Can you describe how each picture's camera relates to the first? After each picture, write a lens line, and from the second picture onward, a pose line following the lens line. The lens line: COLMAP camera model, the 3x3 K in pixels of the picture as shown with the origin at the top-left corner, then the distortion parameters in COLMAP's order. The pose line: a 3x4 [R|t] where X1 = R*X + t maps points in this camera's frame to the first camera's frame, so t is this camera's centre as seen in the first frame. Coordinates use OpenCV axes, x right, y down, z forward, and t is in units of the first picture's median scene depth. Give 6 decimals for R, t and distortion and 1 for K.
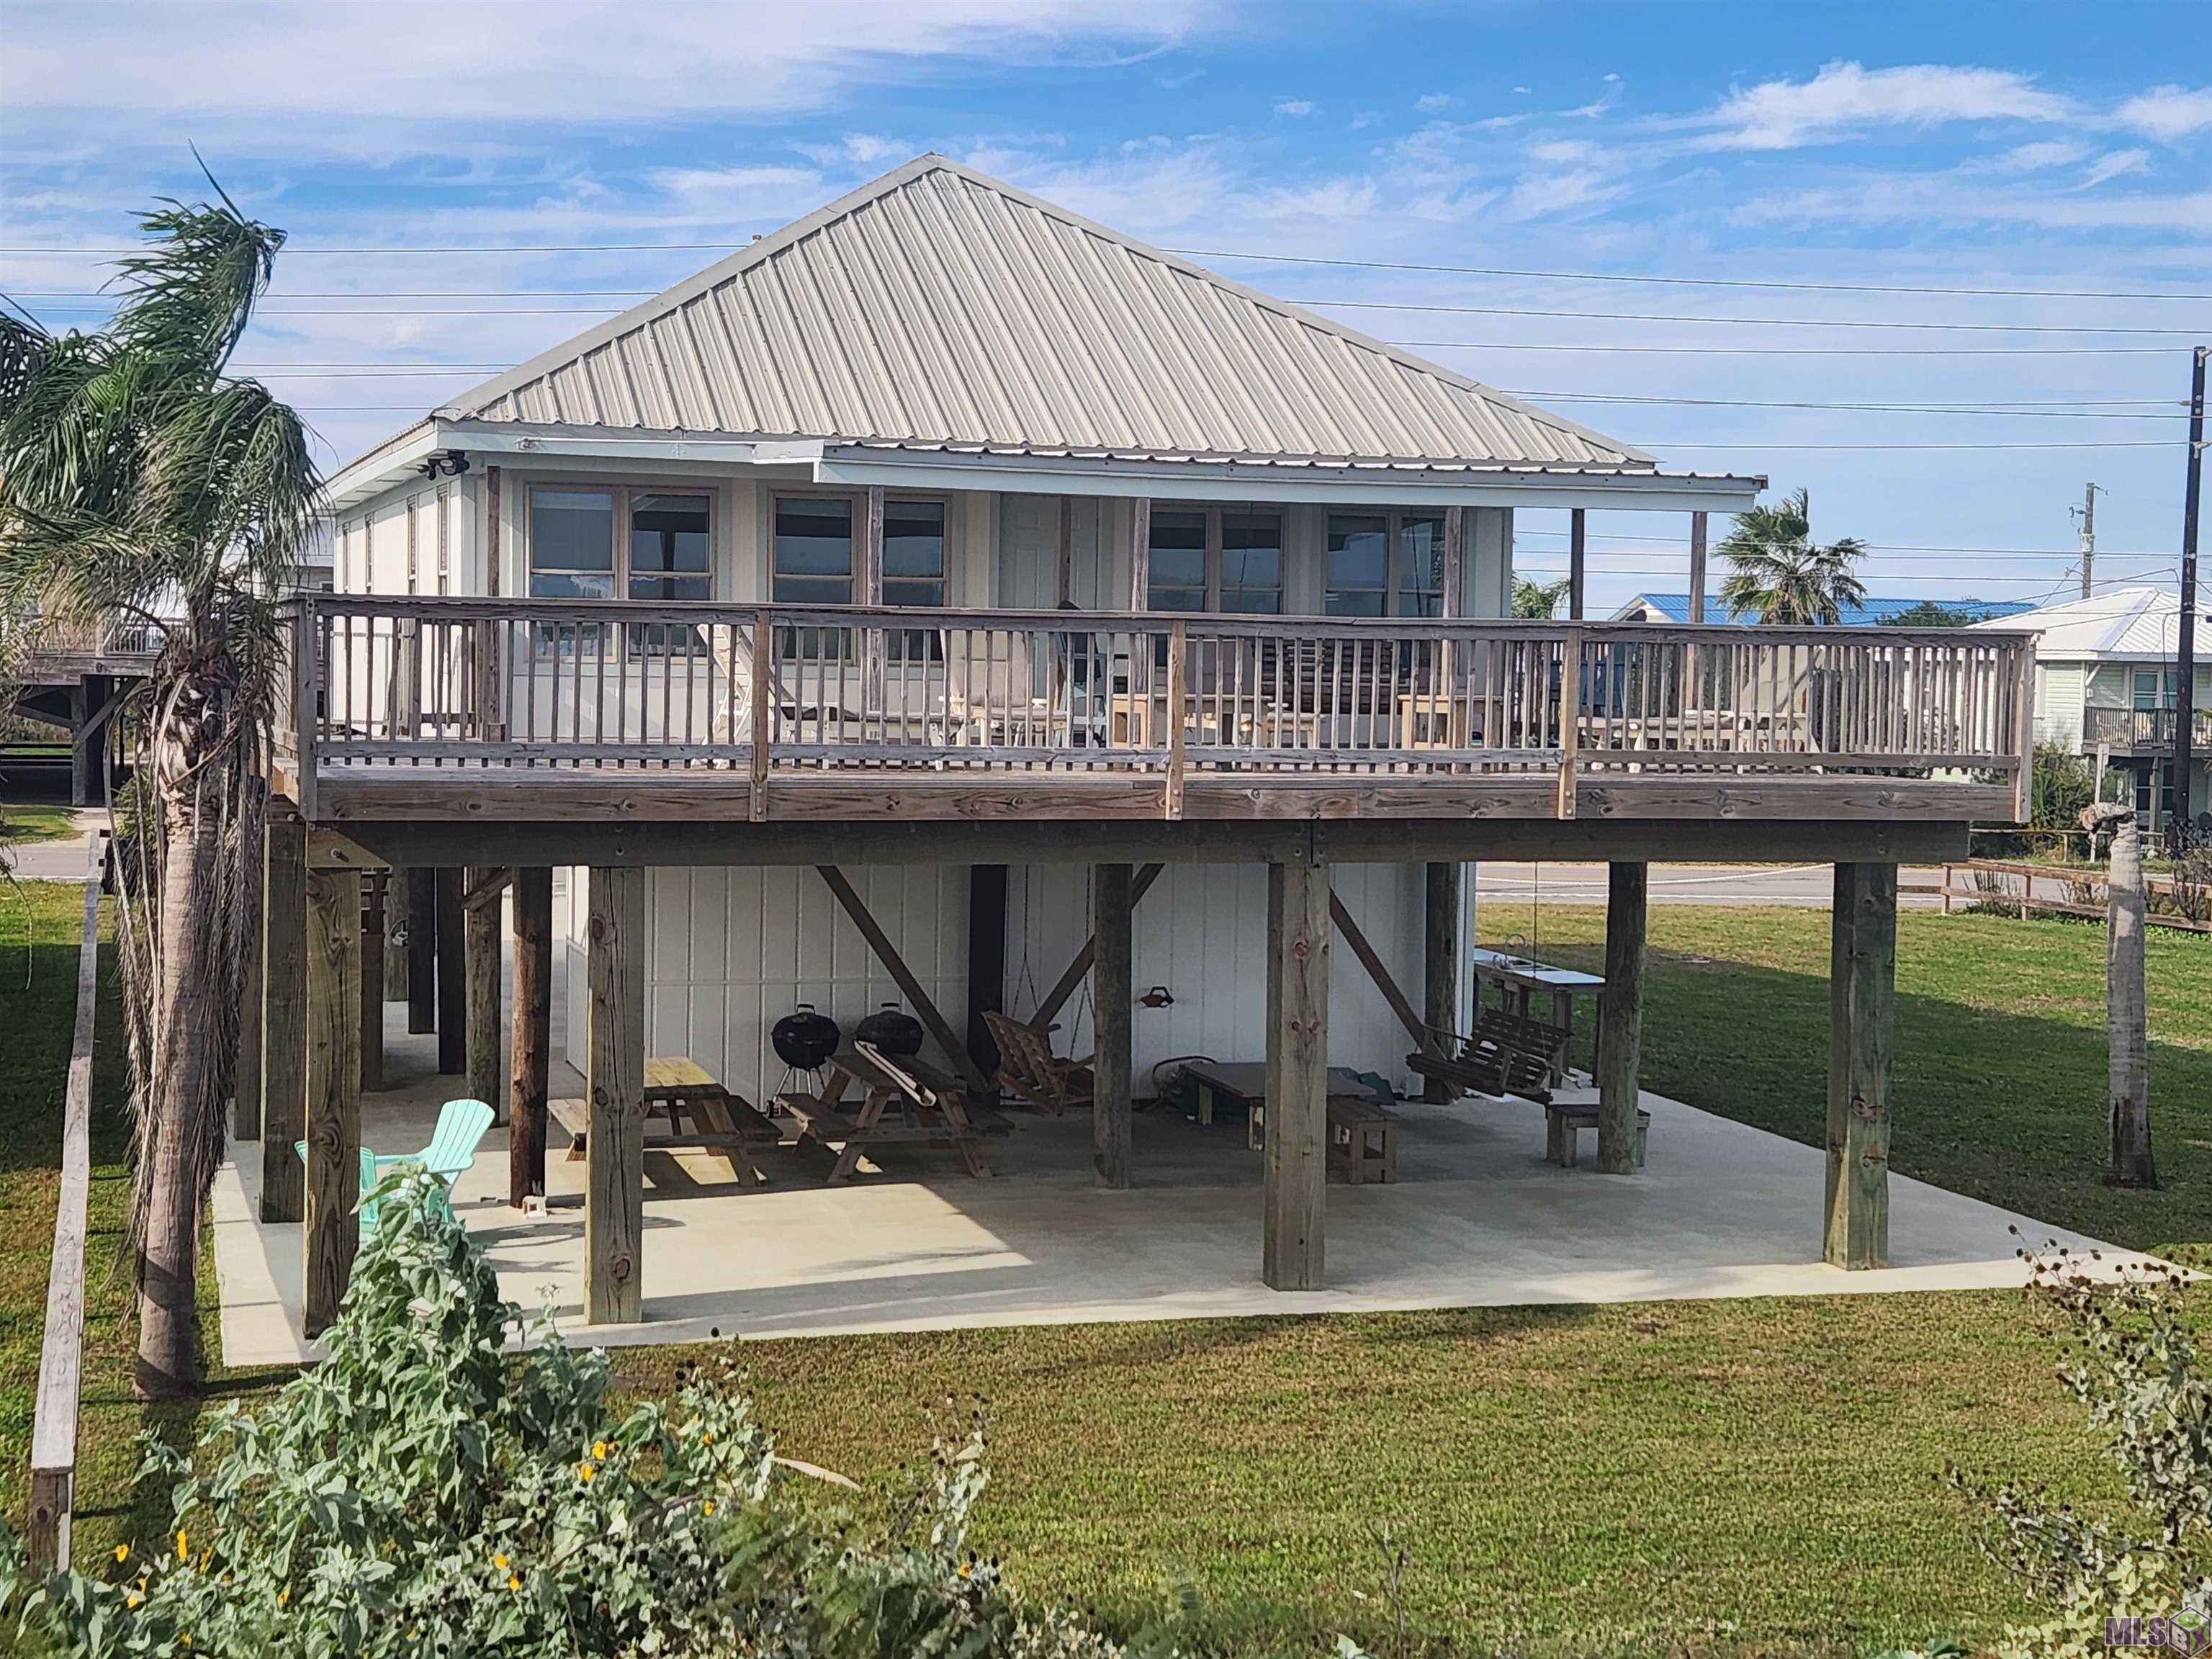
lens RADIAL K [[3247.3, 0, 1106.0], [0, 3247.3, 829.5], [0, 0, 1]] dist [0.140022, -0.099945]
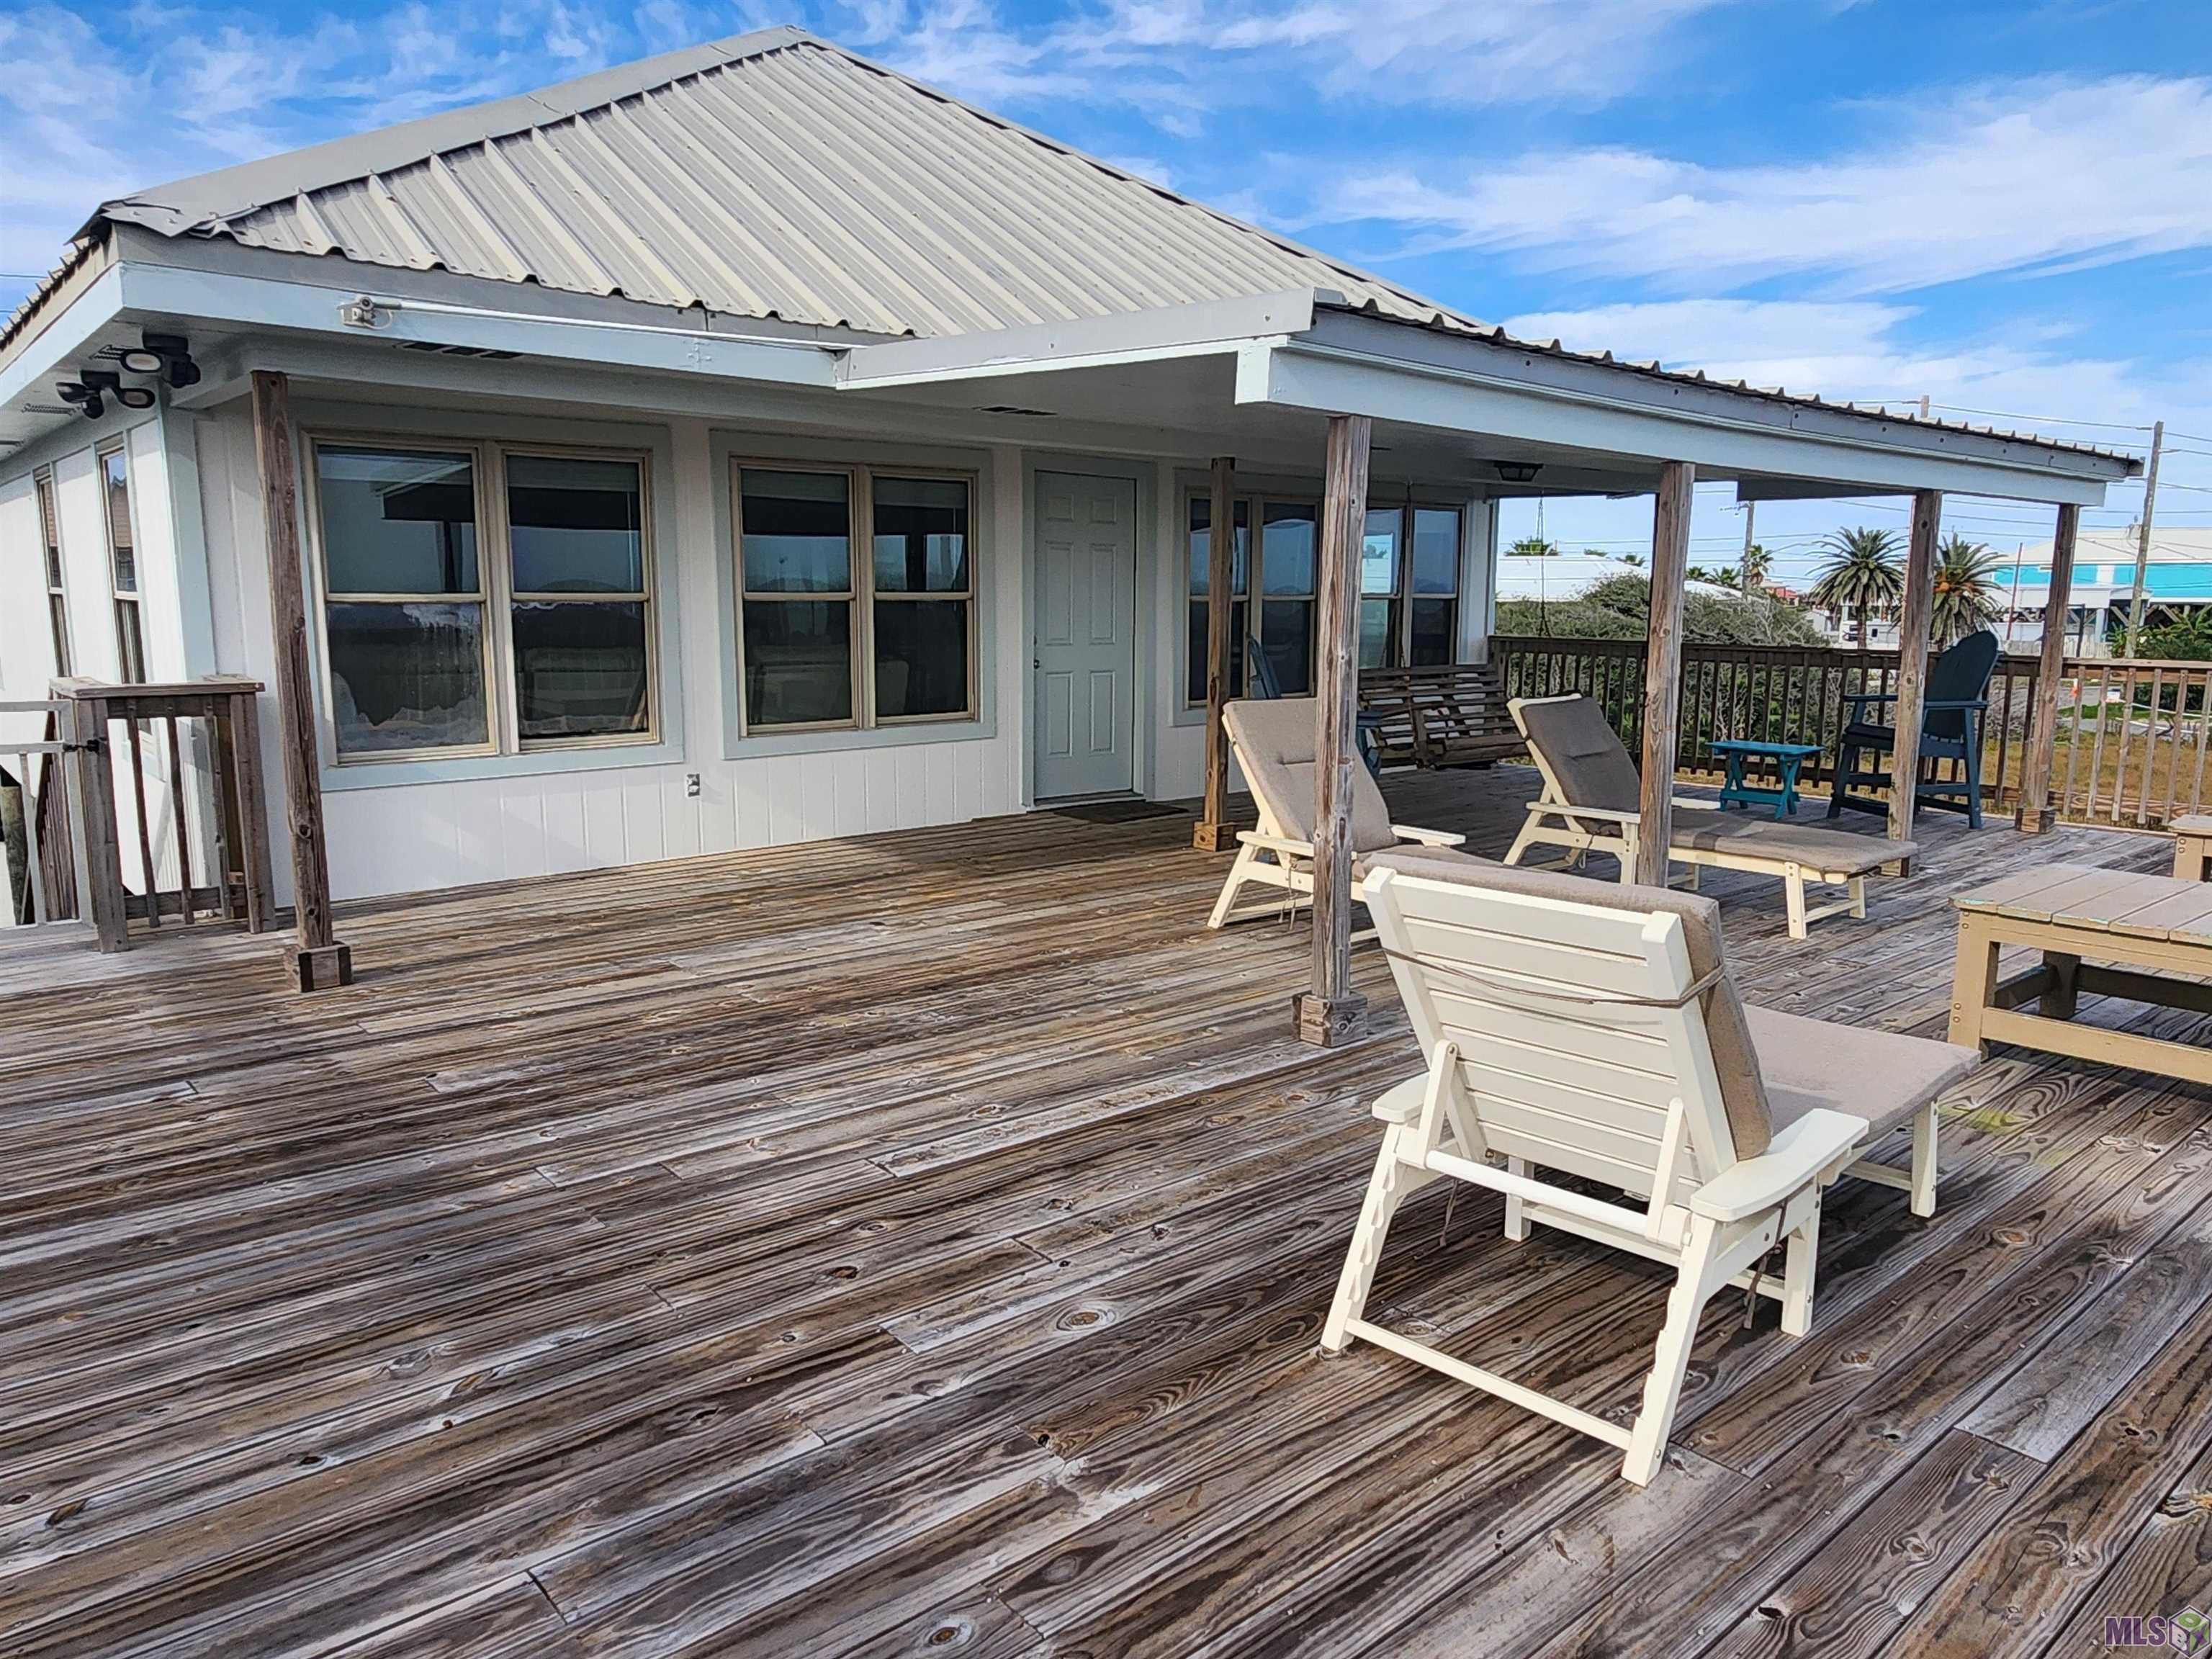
lens RADIAL K [[1491.6, 0, 1106.0], [0, 1491.6, 829.5], [0, 0, 1]] dist [-0.003909, 0.000727]
pose [[0.917988, -0.074144, 0.389617, -0.180356], [0.031072, 0.992796, 0.115718, -0.075637], [-0.395390, -0.094122, 0.913678, 0.830782]]
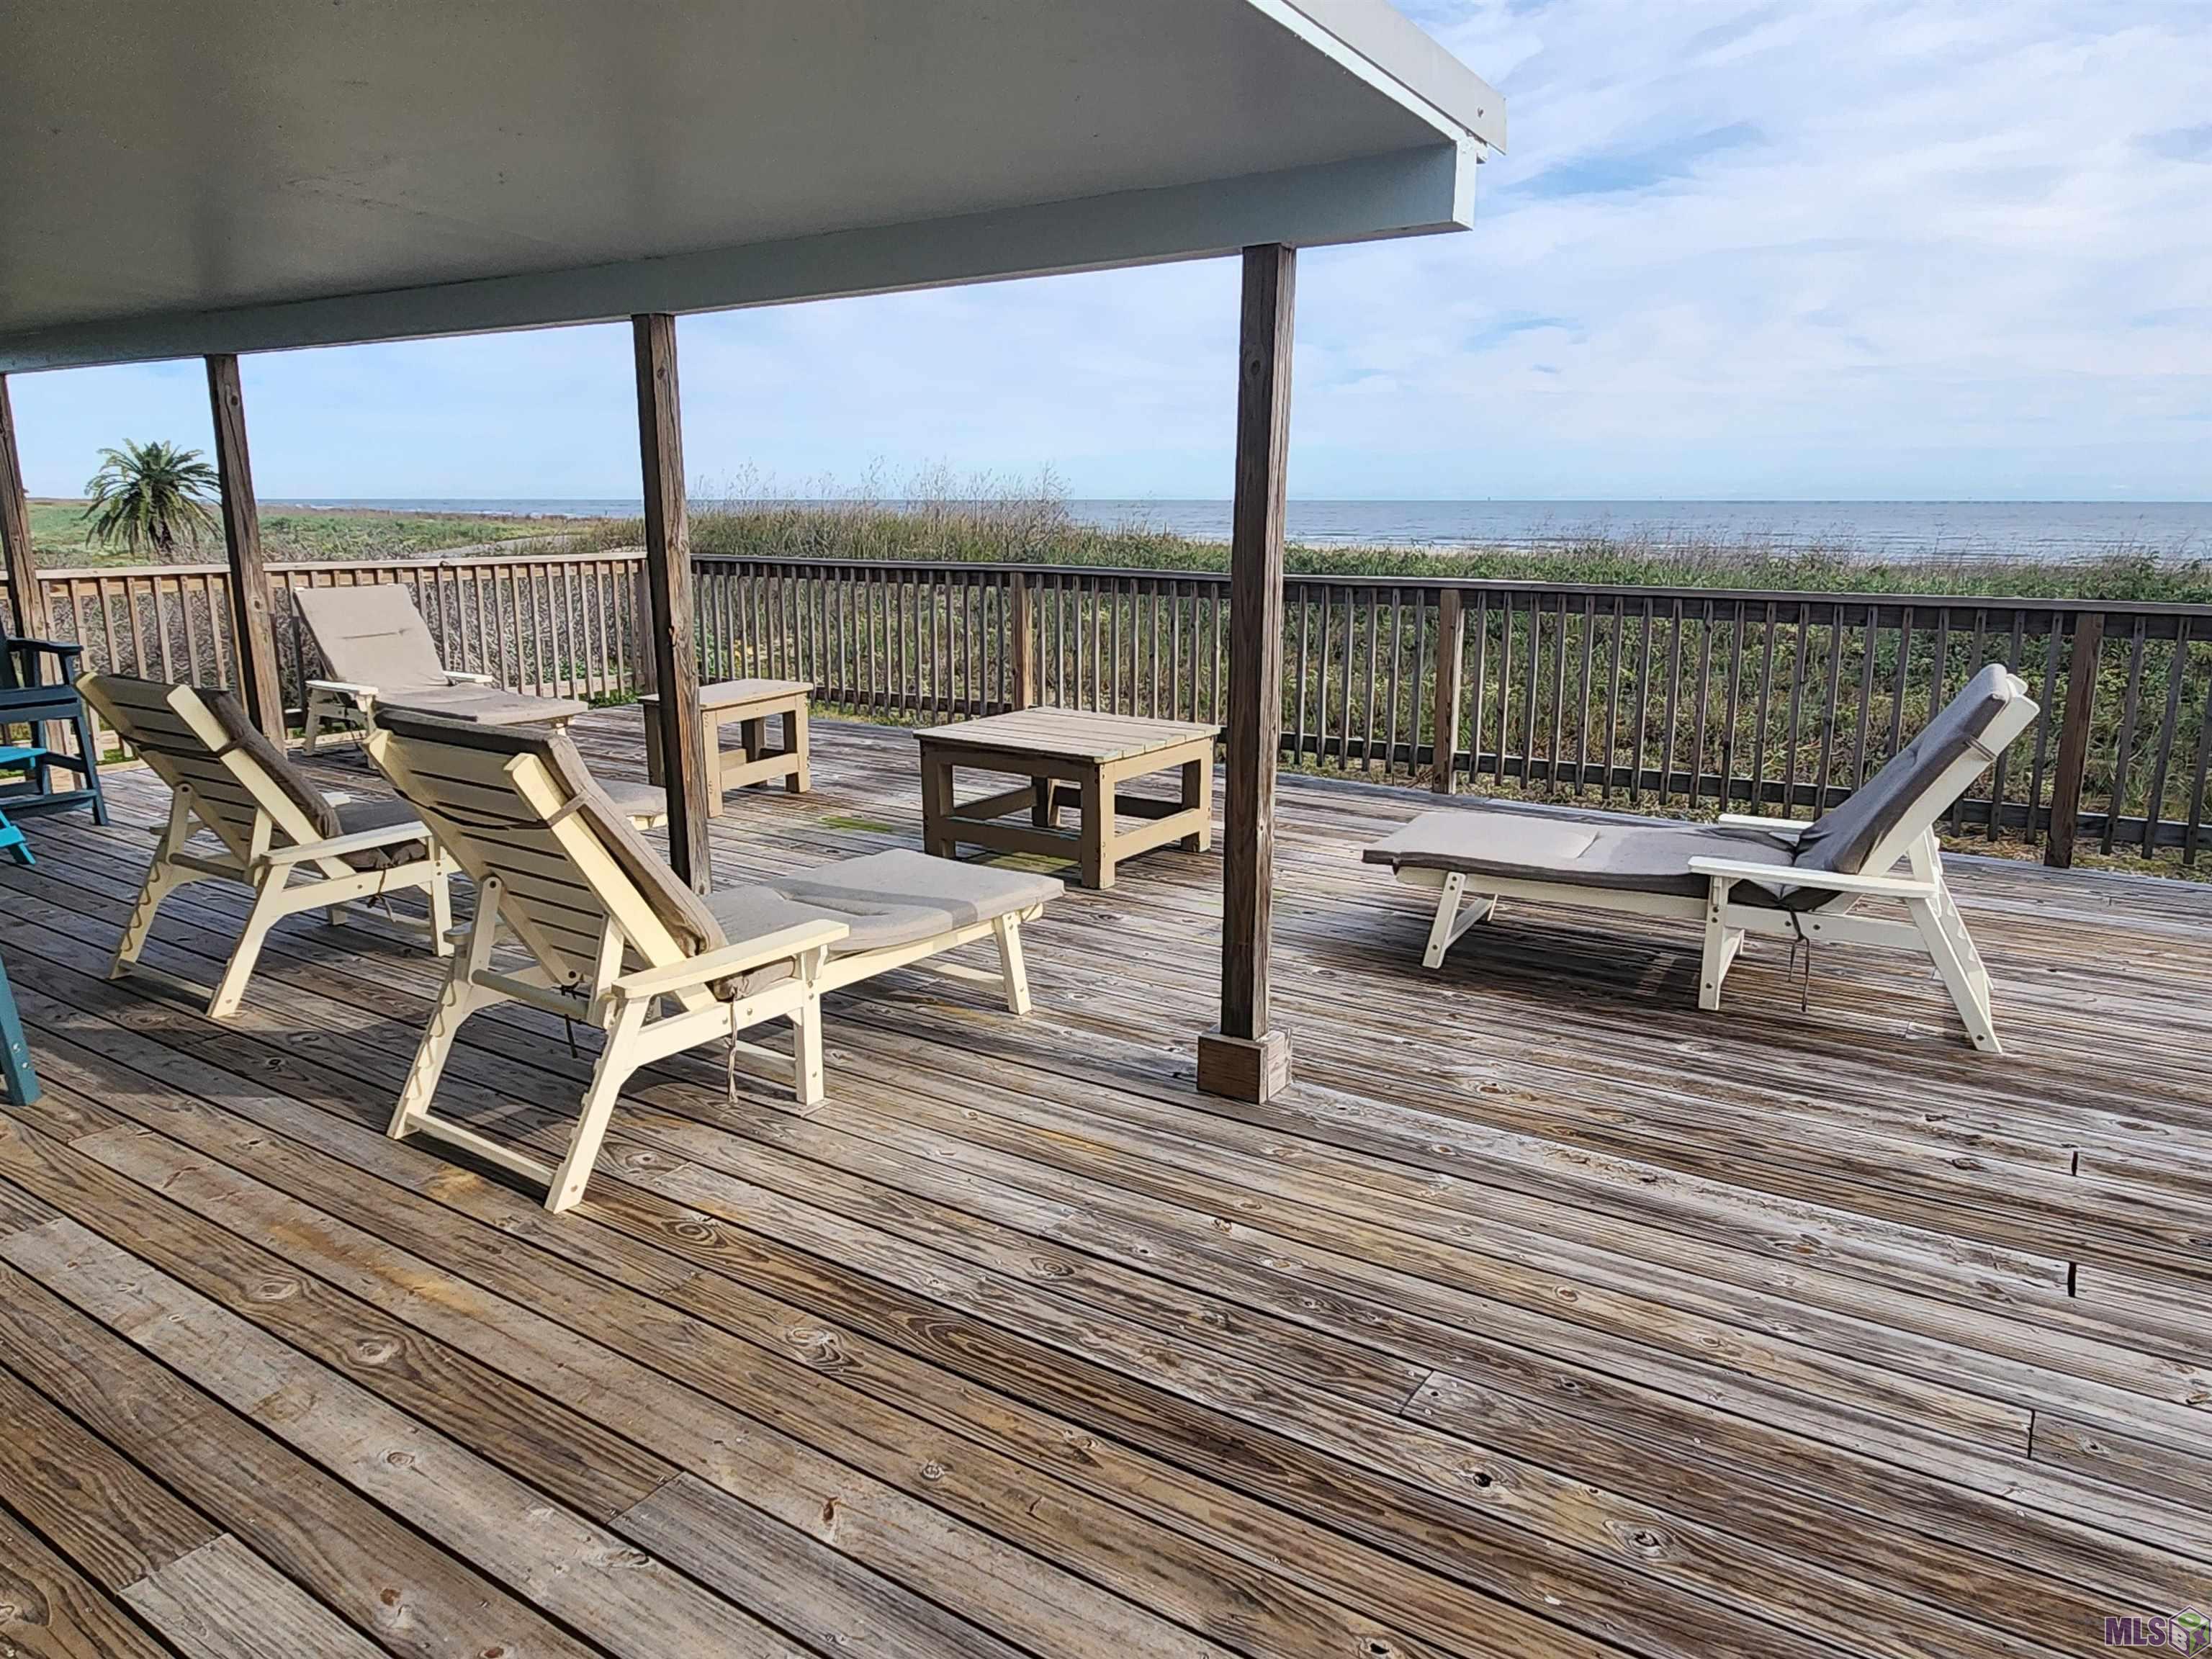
lens RADIAL K [[1491.6, 0, 1106.0], [0, 1491.6, 829.5], [0, 0, 1]] dist [-0.003909, 0.000727]
pose [[-0.623439, -0.186615, 0.759275, -0.176333], [0.037145, 0.962933, 0.267170, -0.099152], [-0.780989, 0.194767, -0.593399, 1.274107]]
